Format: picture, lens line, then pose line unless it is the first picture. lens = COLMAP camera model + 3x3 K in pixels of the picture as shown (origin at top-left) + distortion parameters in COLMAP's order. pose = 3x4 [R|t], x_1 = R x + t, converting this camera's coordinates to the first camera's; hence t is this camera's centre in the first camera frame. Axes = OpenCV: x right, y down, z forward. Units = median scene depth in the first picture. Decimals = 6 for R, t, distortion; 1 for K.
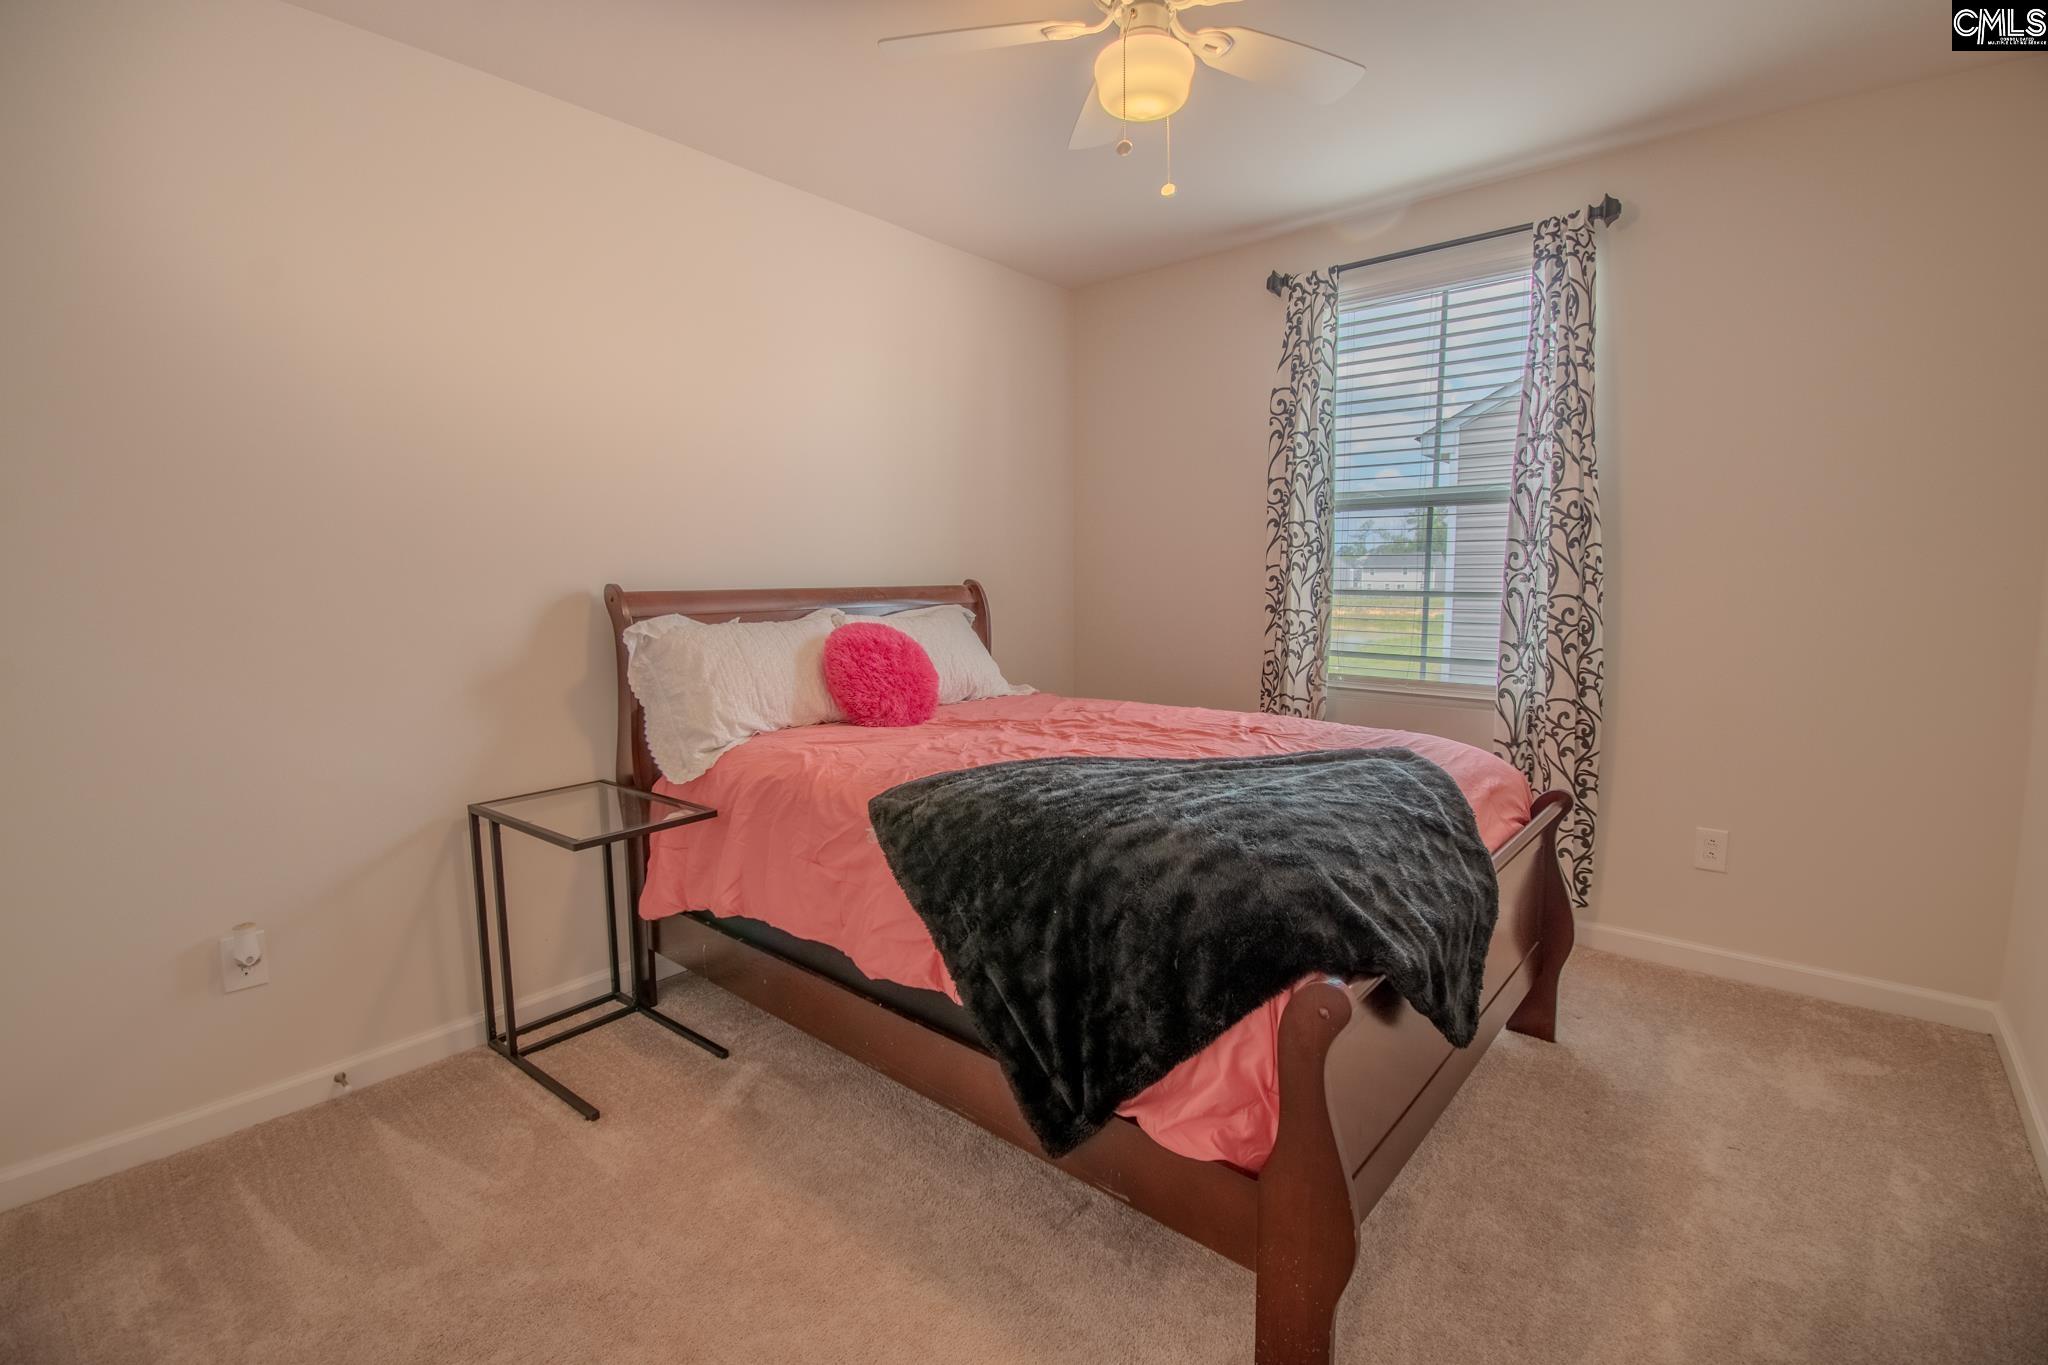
lens RADIAL K [[910.9, 0, 1028.7], [0, 910.9, 680.7], [0, 0, 1]] dist [-0.001791, -0.000601]
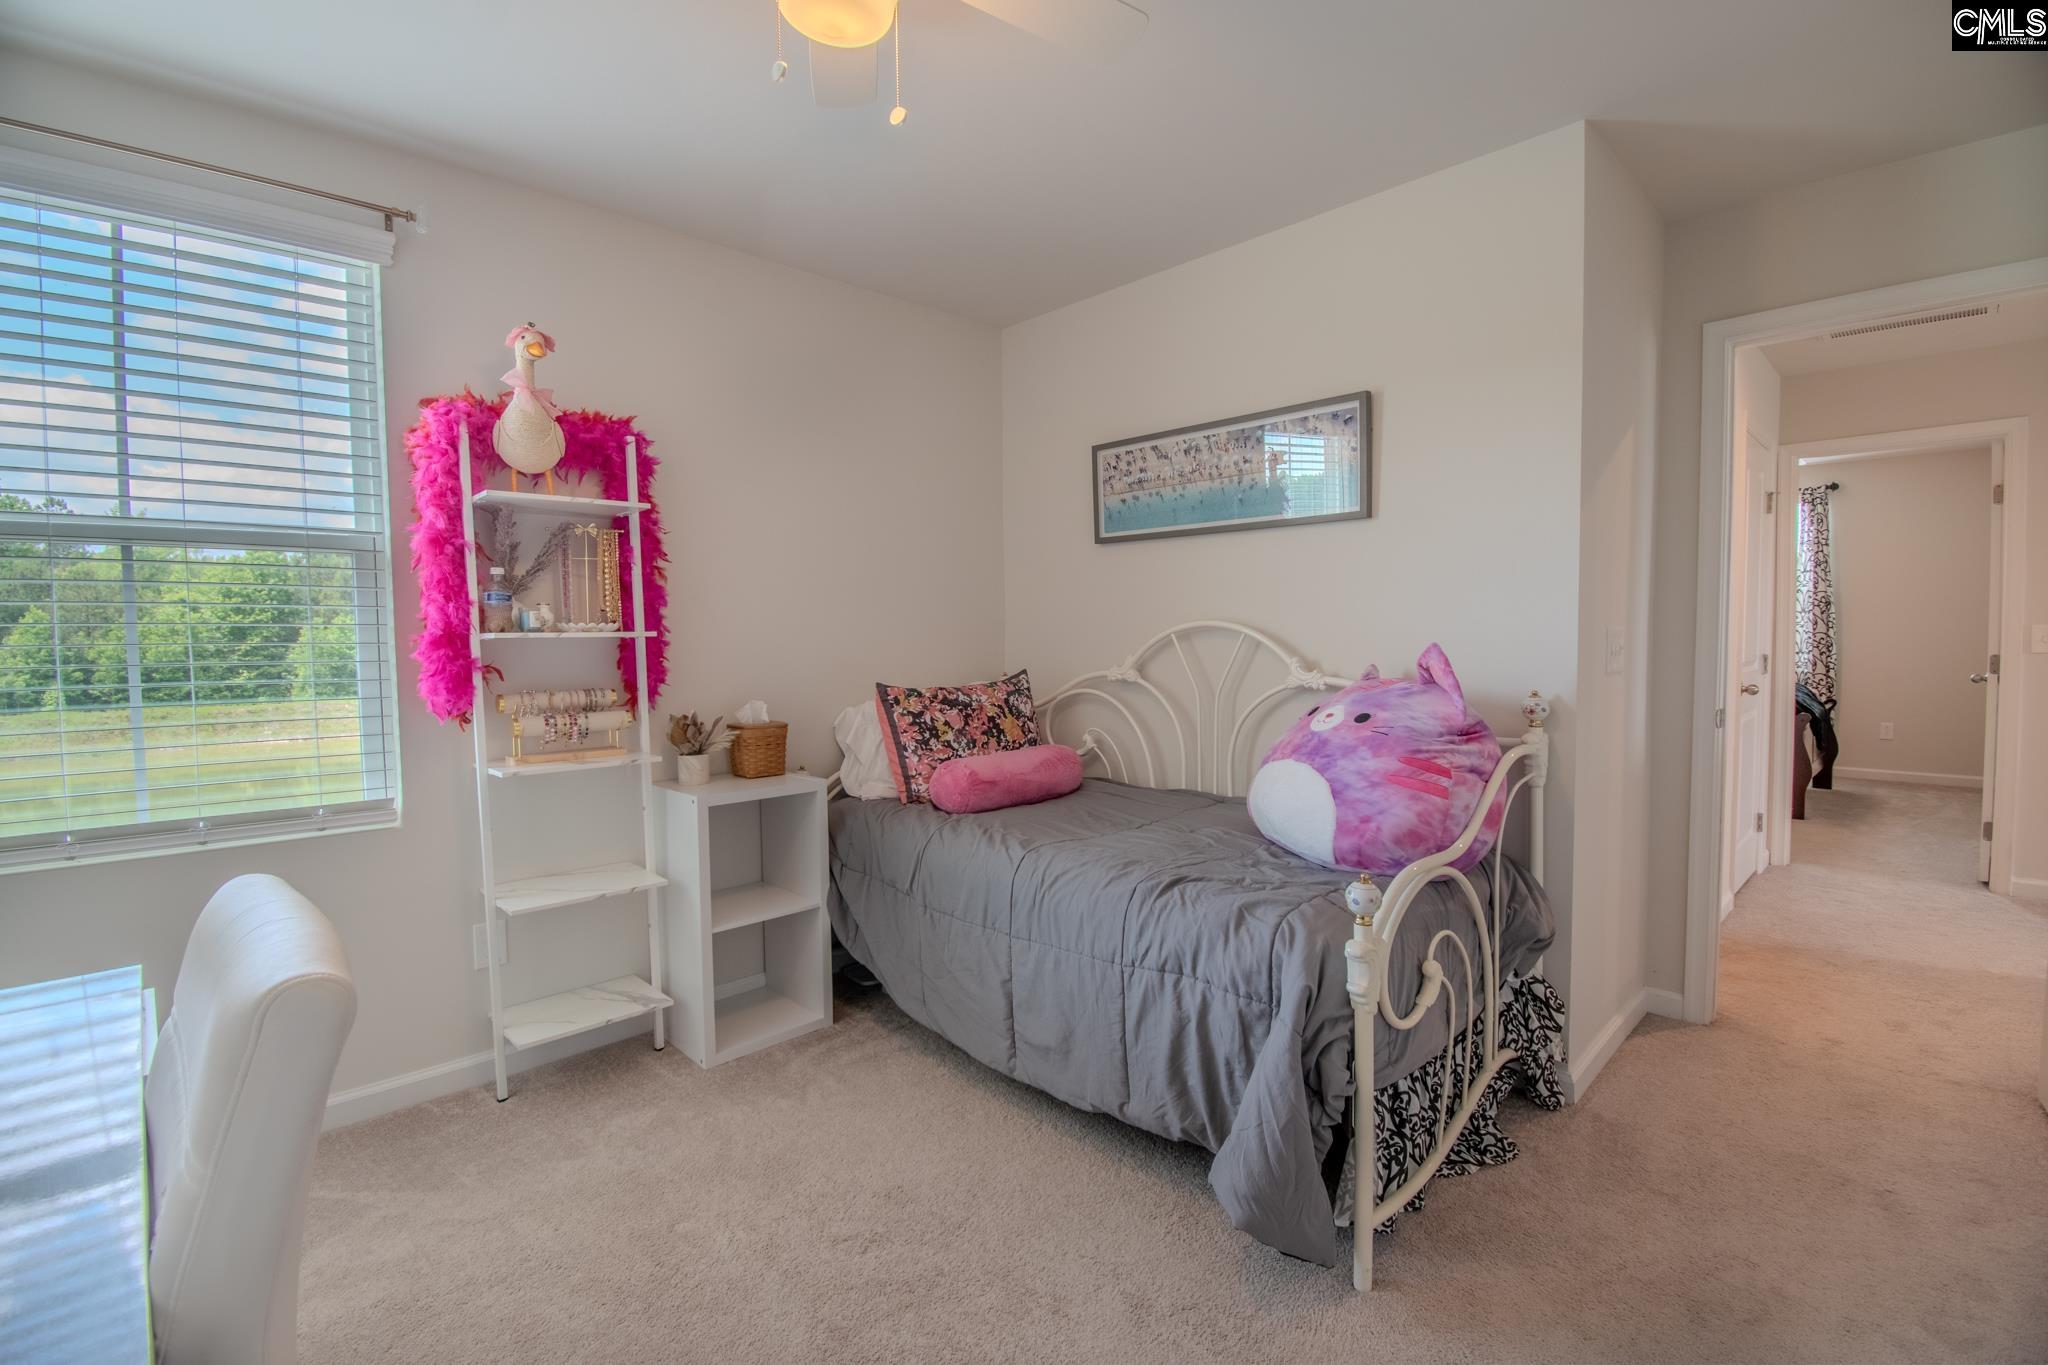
lens RADIAL K [[910.9, 0, 1028.7], [0, 910.9, 680.7], [0, 0, 1]] dist [-0.001791, -0.000601]
pose [[0.995867, 0.004504, -0.090716, -1.405918], [-0.009906, 0.998198, -0.059190, 0.216418], [0.090286, 0.059844, 0.994116, -1.747823]]
